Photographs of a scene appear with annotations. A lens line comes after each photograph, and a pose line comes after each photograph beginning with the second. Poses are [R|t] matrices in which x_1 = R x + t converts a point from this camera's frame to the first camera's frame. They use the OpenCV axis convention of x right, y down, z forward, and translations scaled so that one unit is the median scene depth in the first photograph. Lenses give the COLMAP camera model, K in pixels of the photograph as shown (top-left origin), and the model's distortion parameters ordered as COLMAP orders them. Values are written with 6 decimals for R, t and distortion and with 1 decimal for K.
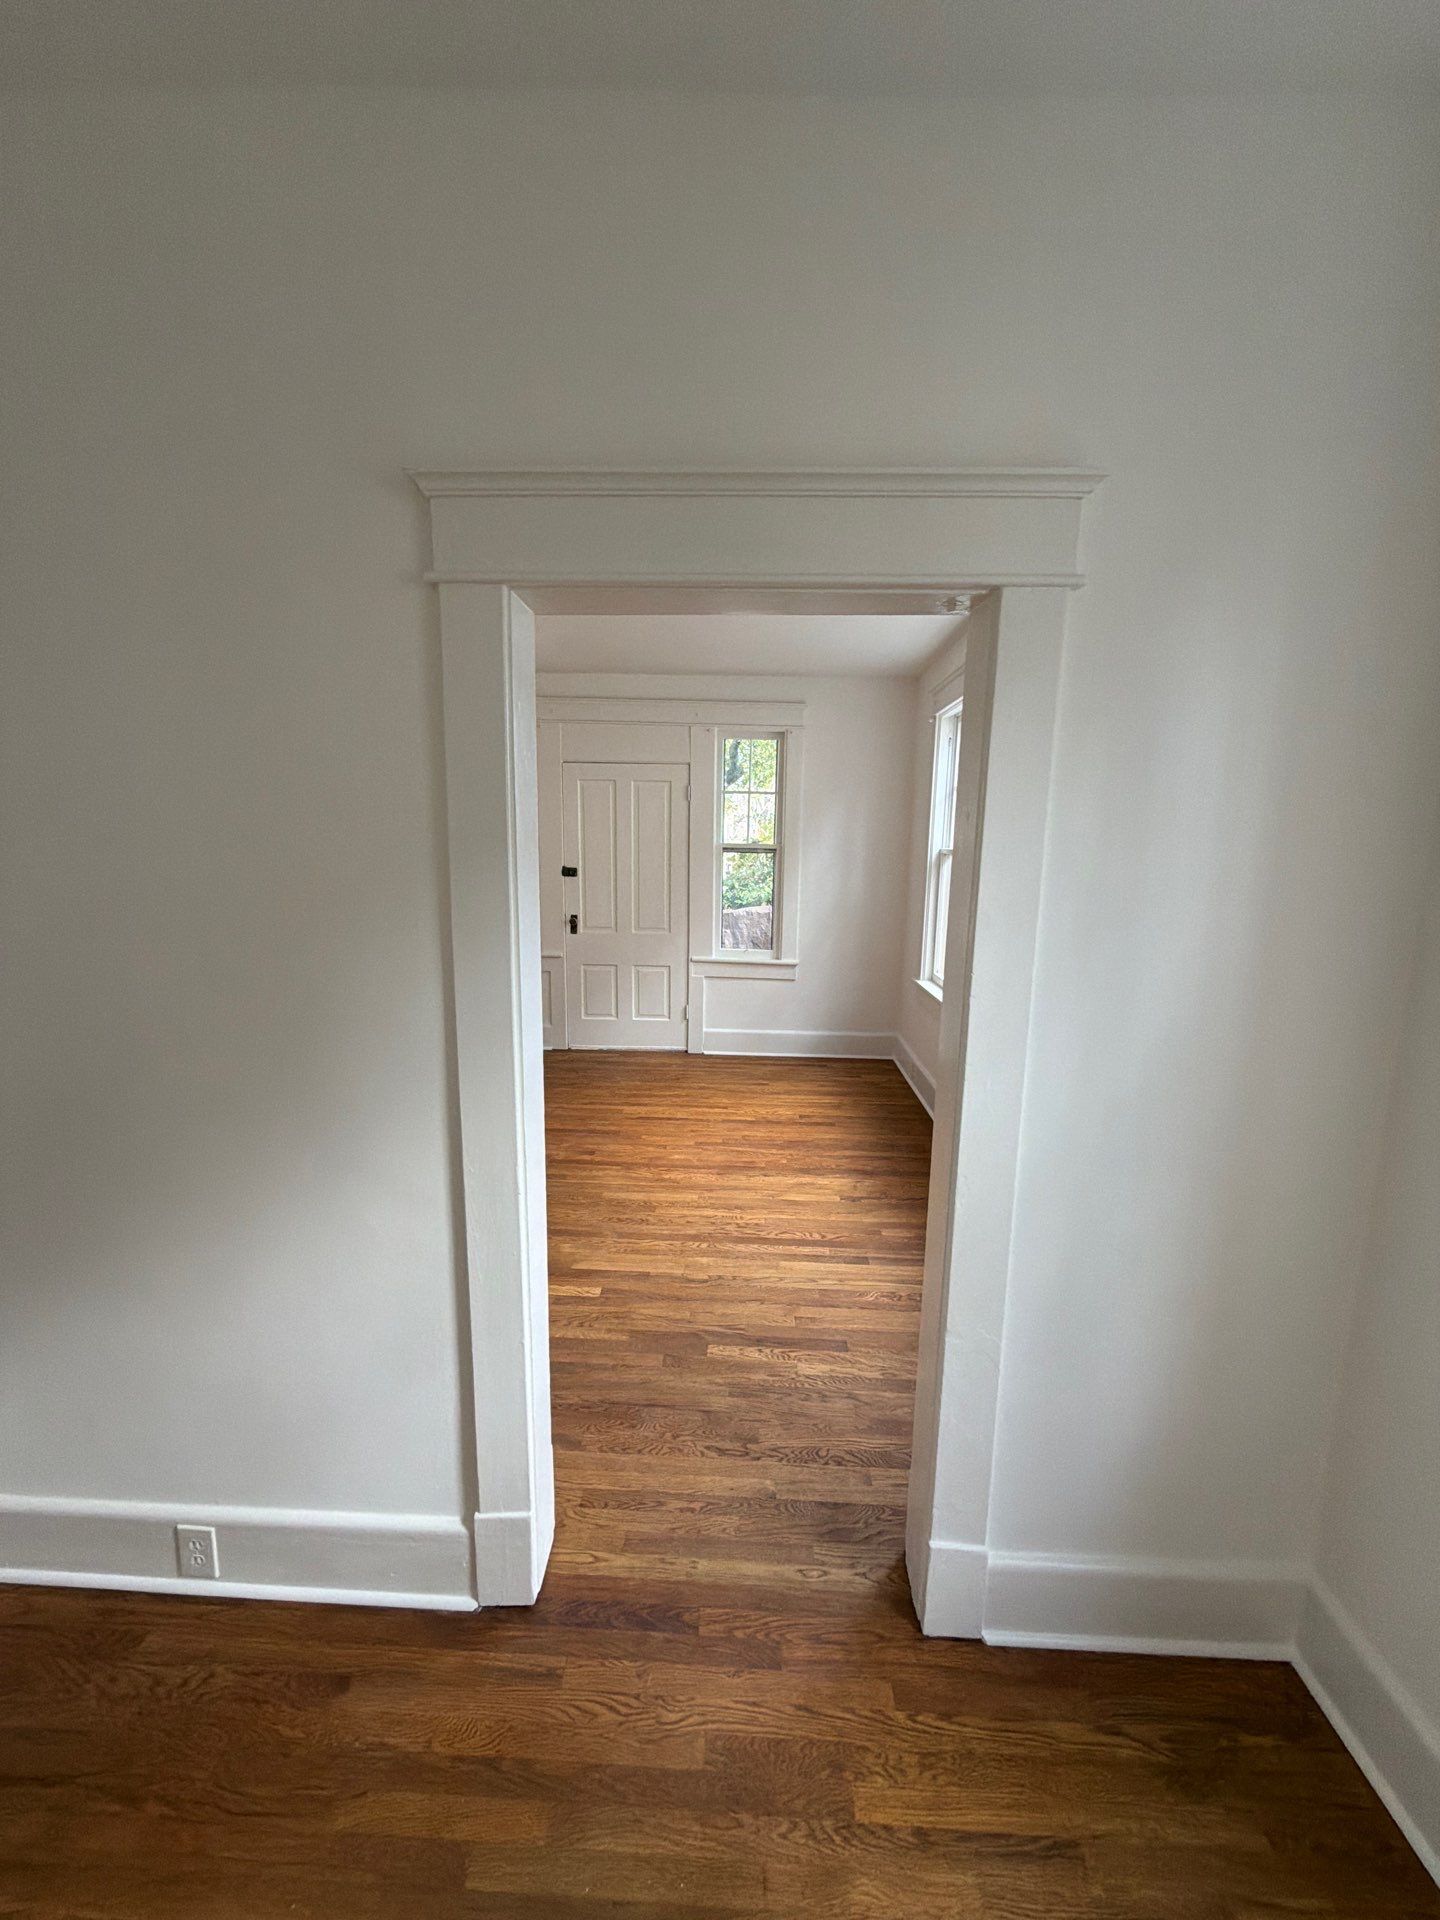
lens RADIAL K [[762.7, 0, 719.9], [0, 762.7, 964.6], [0, 0, 1]] dist [-0.001176, 0.000078]
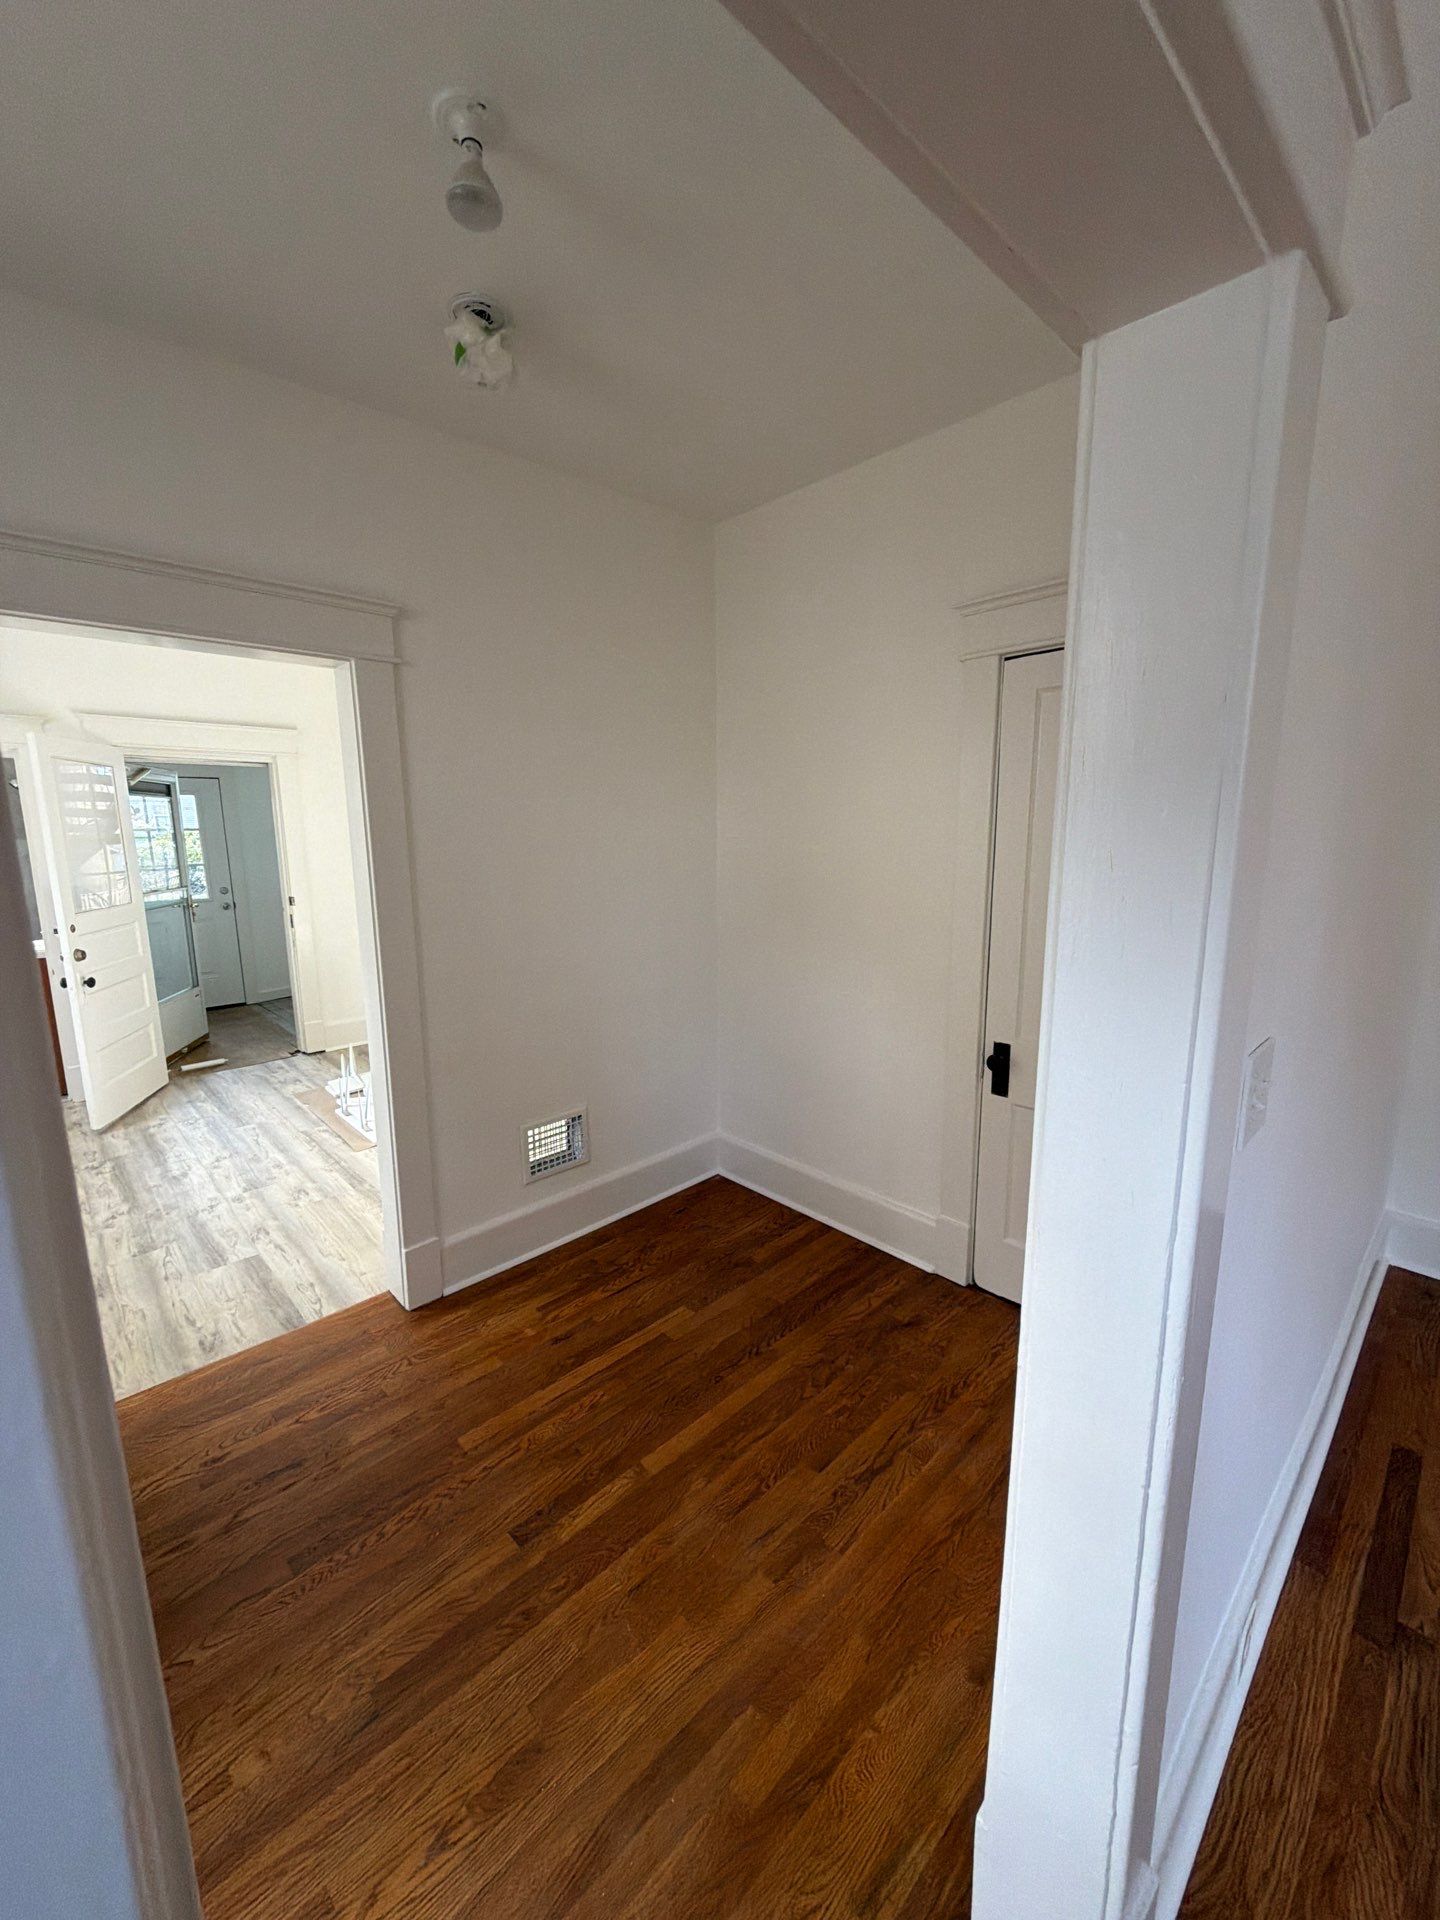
lens RADIAL K [[762.7, 0, 720.3], [0, 762.7, 962.4], [0, 0, 1]] dist [-0.001176, 0.000078]
pose [[-0.703549, 0.118168, -0.700754, 0.085321], [-0.120291, 0.952046, 0.281315, -0.044953], [0.700392, 0.282213, -0.655596, 0.313454]]
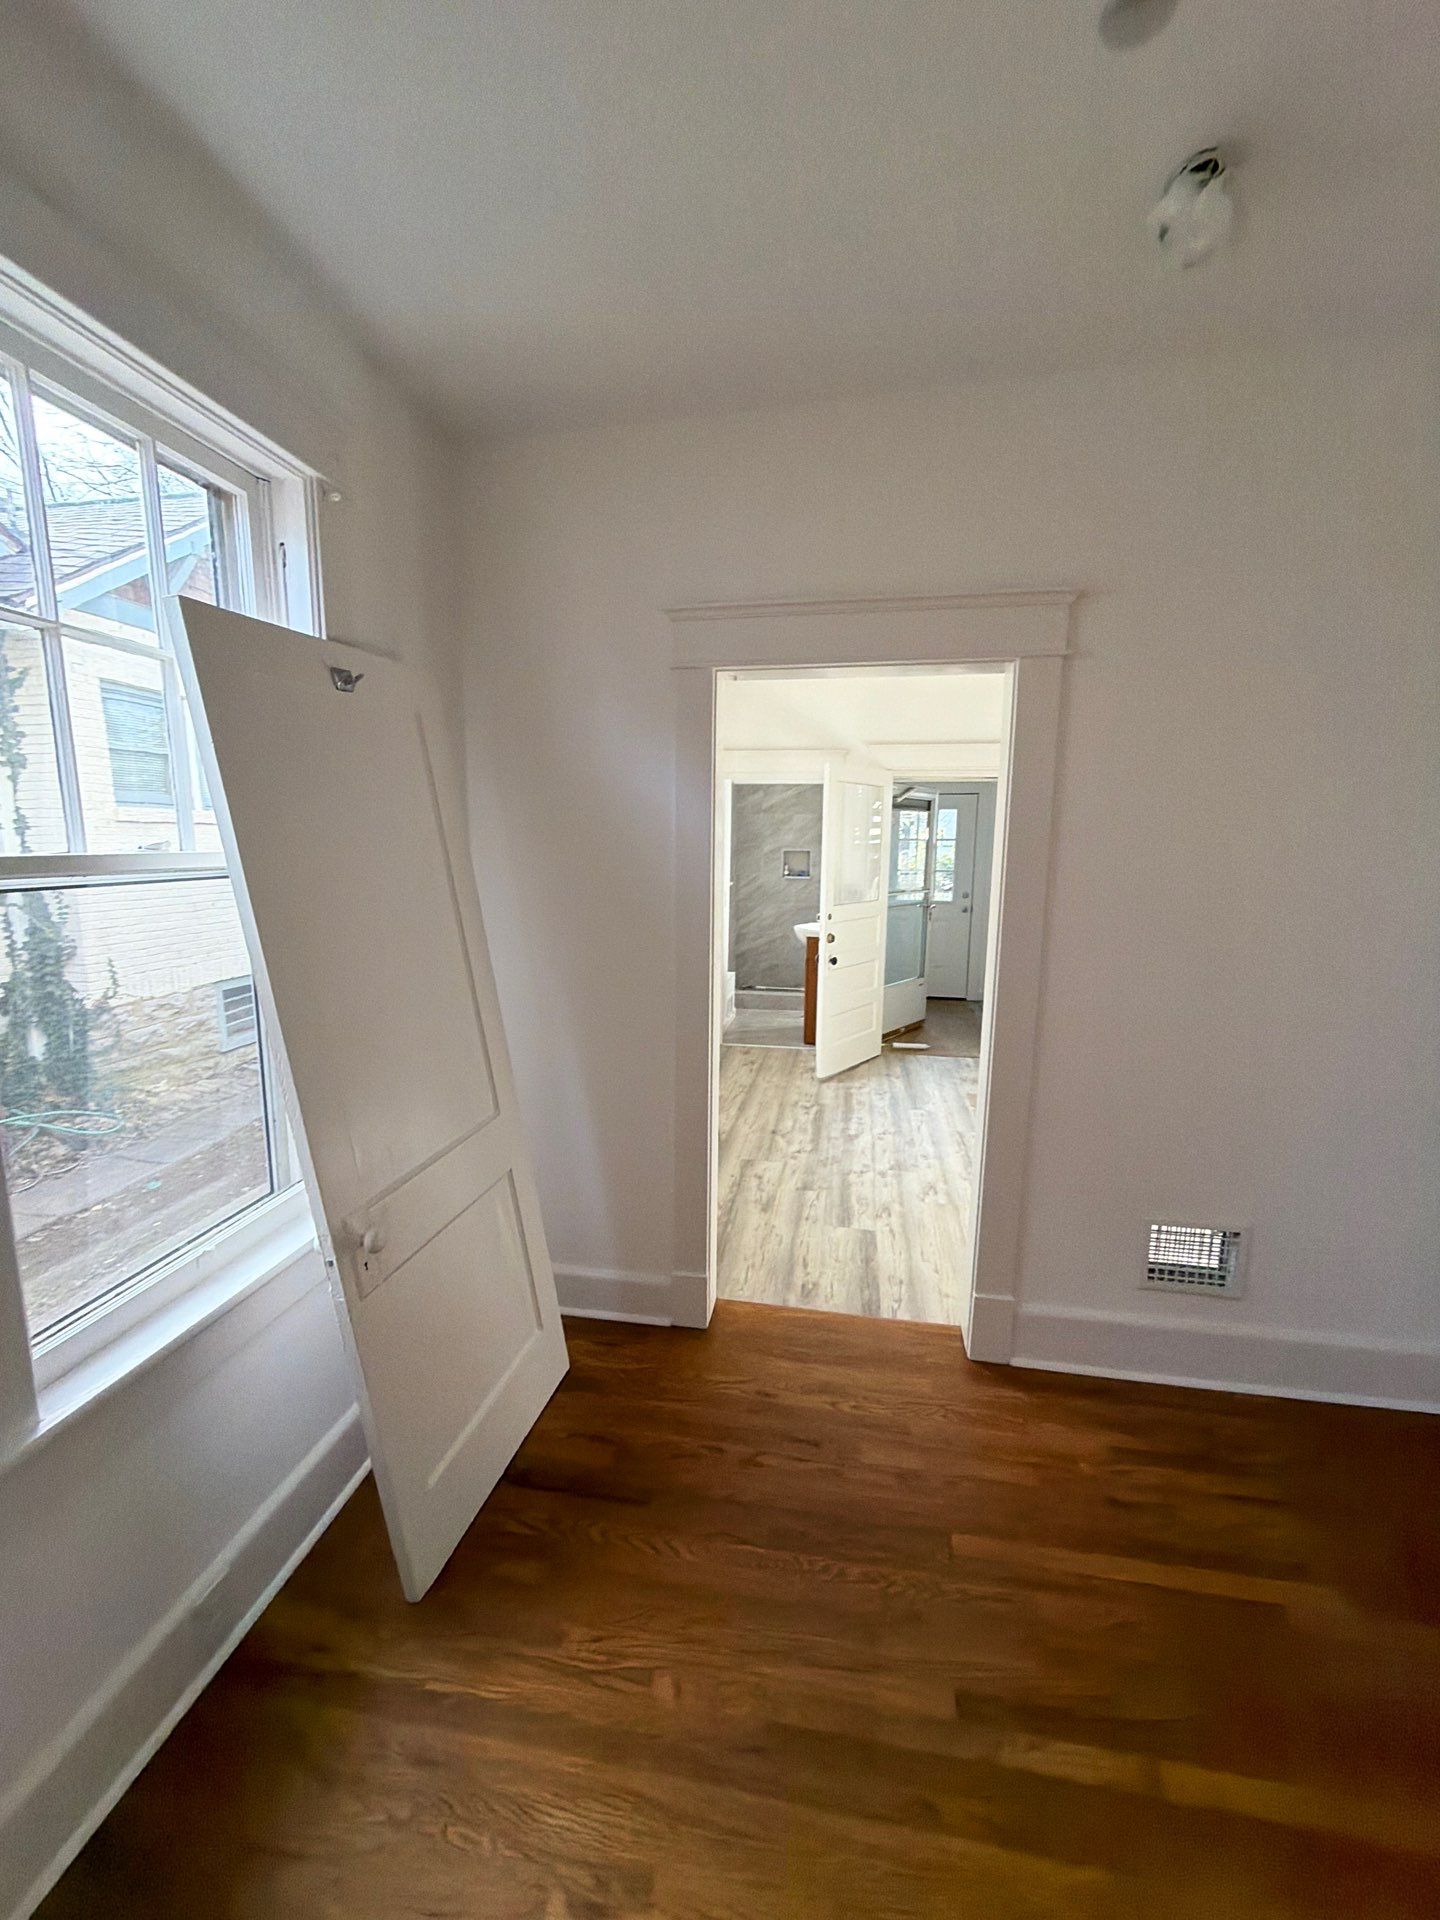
lens RADIAL K [[762.7, 0, 718.3], [0, 762.7, 962.4], [0, 0, 1]] dist [-0.001176, 0.000078]
pose [[-0.988696, -0.041620, 0.144039, 0.003483], [0.007226, 0.946355, 0.323048, -0.041380], [-0.149757, 0.320437, -0.935357, 0.287168]]
